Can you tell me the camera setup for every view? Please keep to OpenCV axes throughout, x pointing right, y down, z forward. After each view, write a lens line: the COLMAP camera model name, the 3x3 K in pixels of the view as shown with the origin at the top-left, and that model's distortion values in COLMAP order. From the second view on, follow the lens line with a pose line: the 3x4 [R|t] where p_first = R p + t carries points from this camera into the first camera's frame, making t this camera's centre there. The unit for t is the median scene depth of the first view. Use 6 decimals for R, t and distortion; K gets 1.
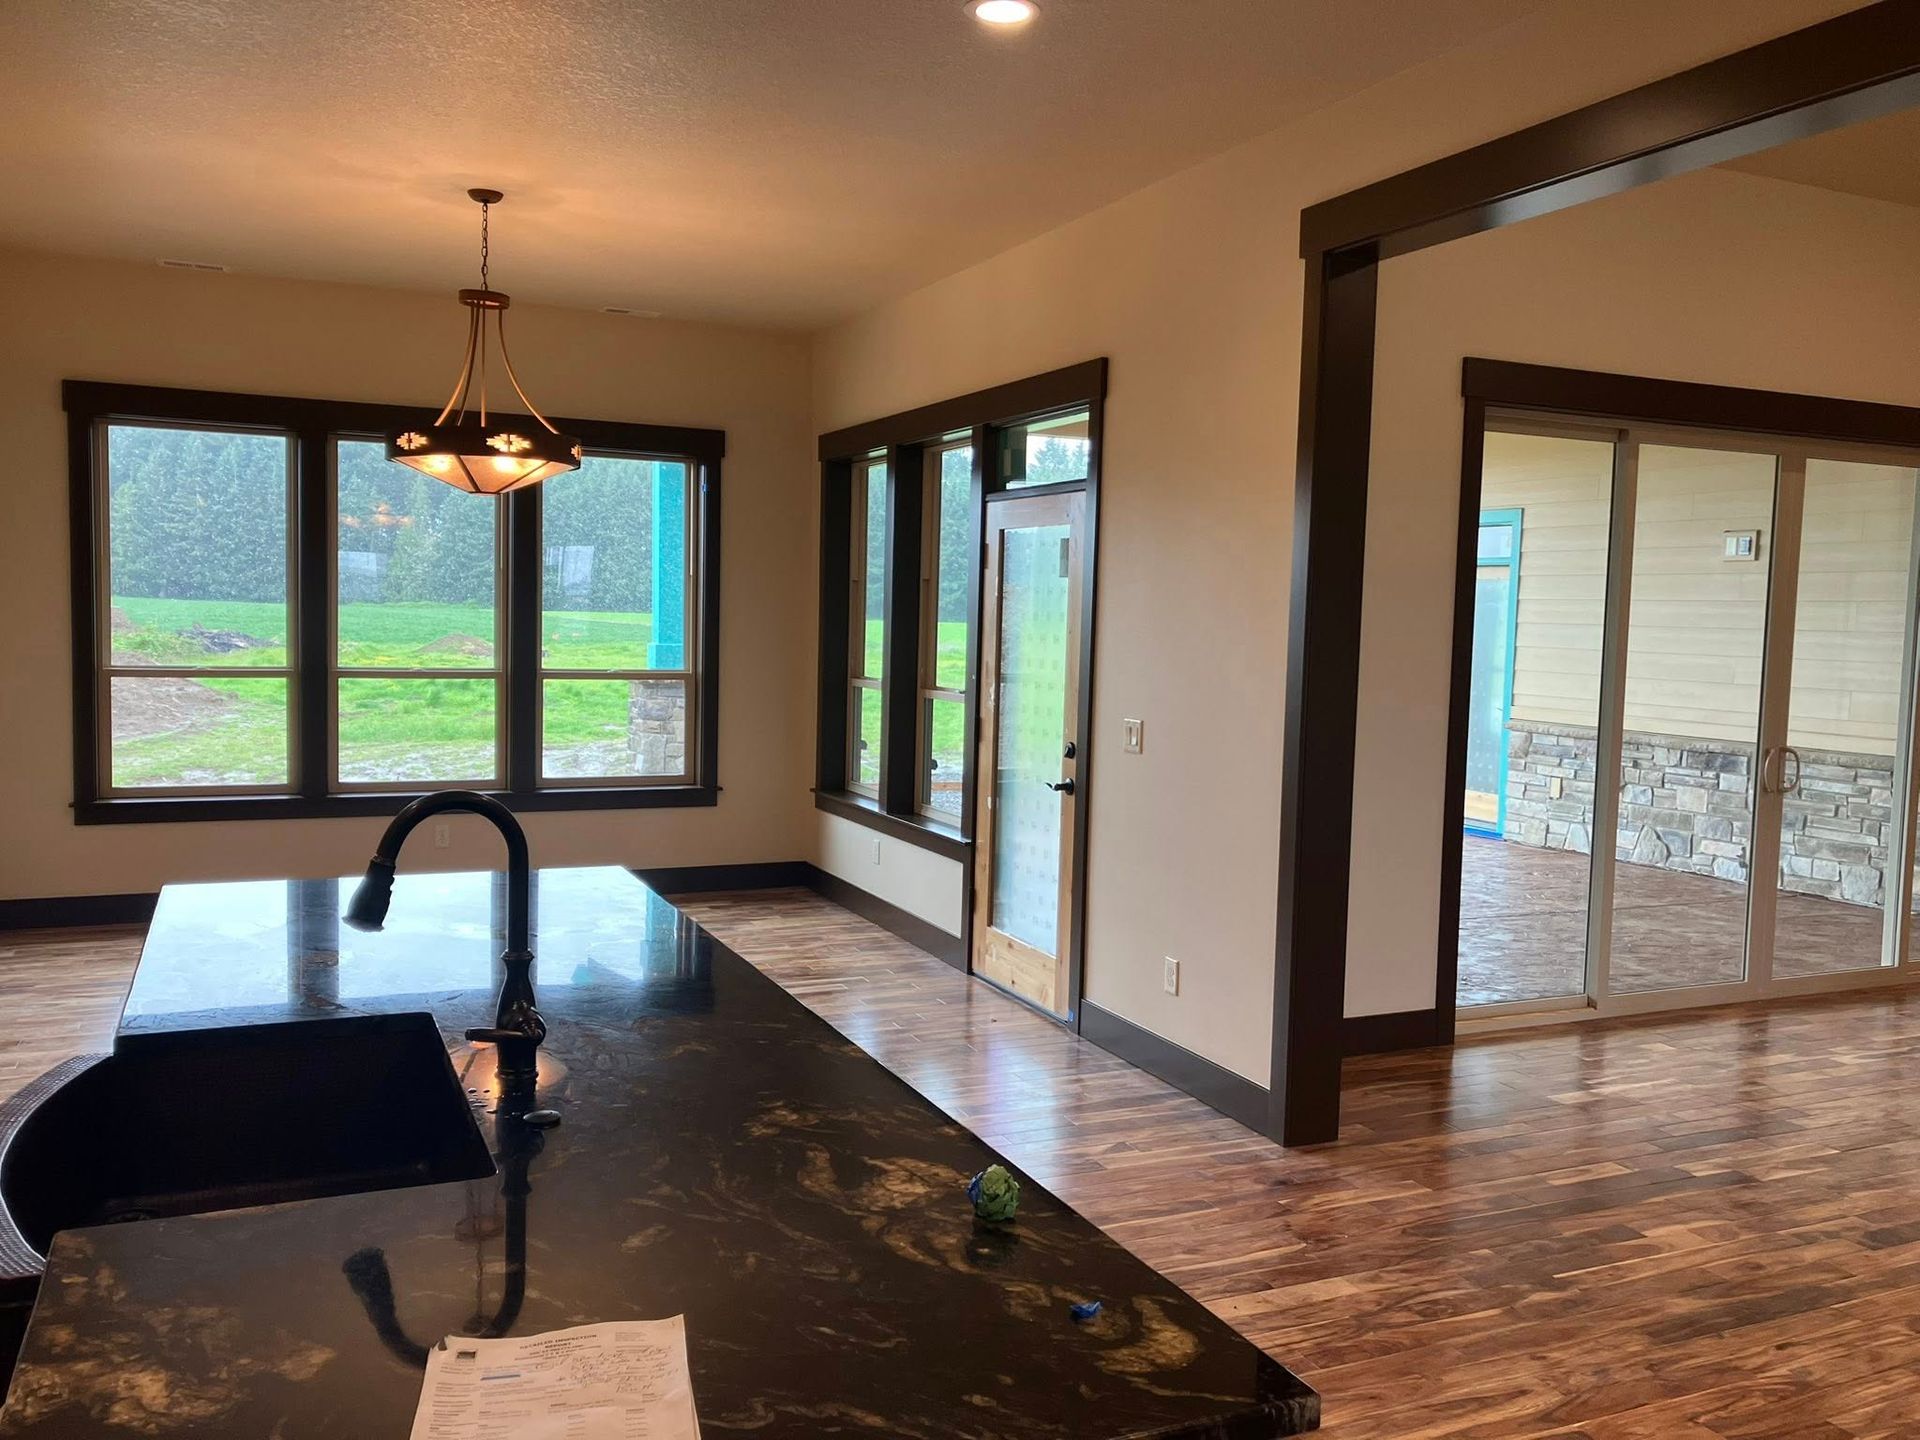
lens RADIAL K [[1578.7, 0, 912.9], [0, 1578.7, 786.3], [0, 0, 1]] dist [0.012906, -0.028565]
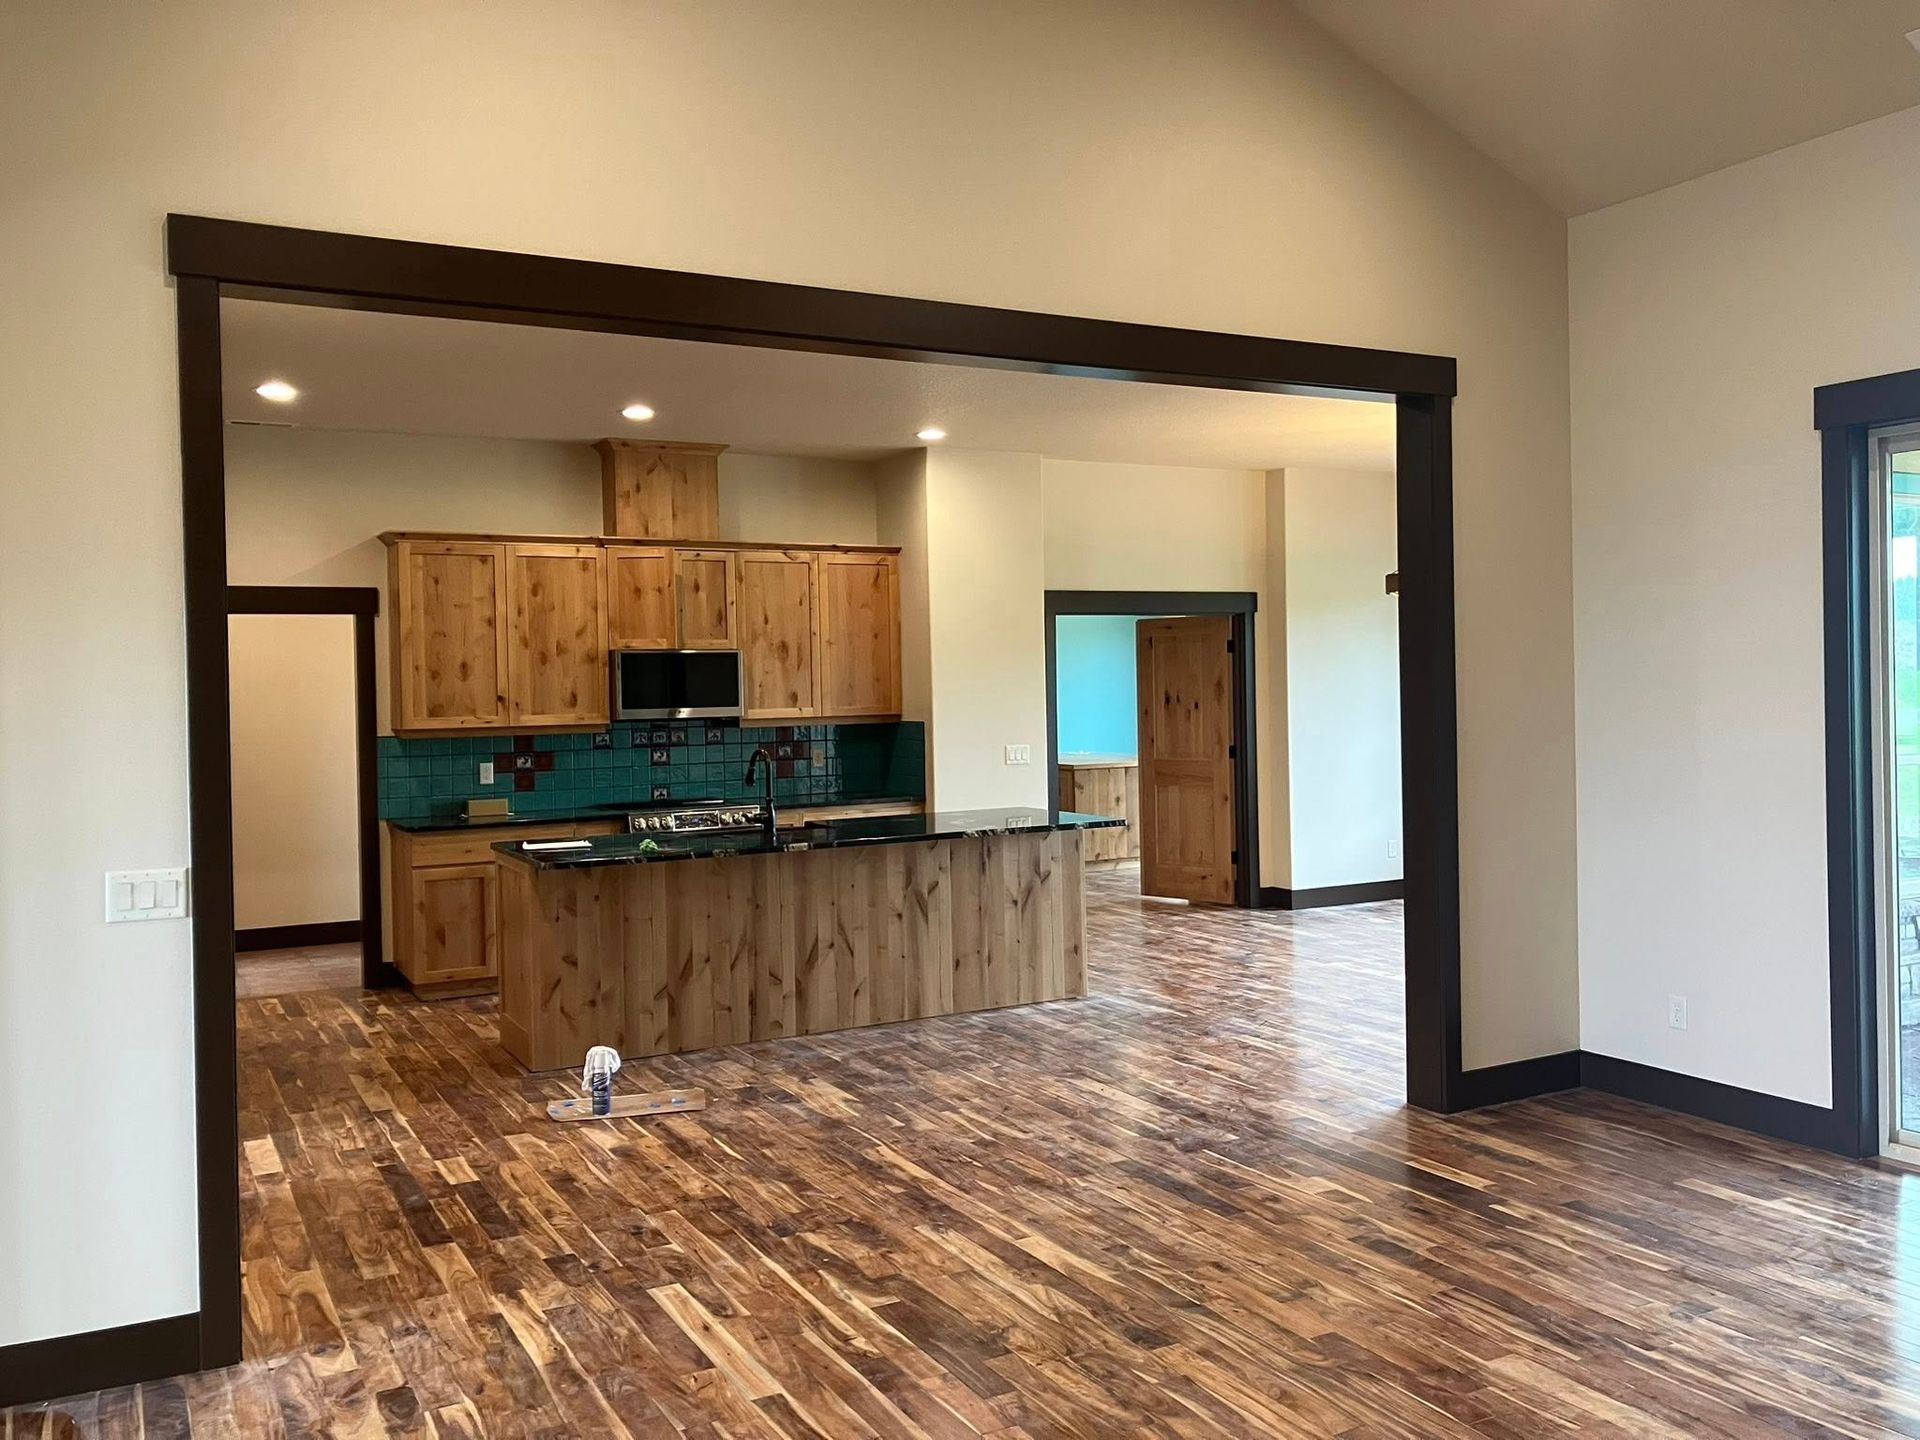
lens RADIAL K [[1578.7, 0, 962.8], [0, 1578.7, 716.8], [0, 0, 1]] dist [0.012906, -0.028565]
pose [[0.088629, 0.002139, -0.996062, 1.163027], [-0.091280, 0.995807, -0.005984, -0.030118], [0.991873, 0.091451, 0.088453, 0.406915]]
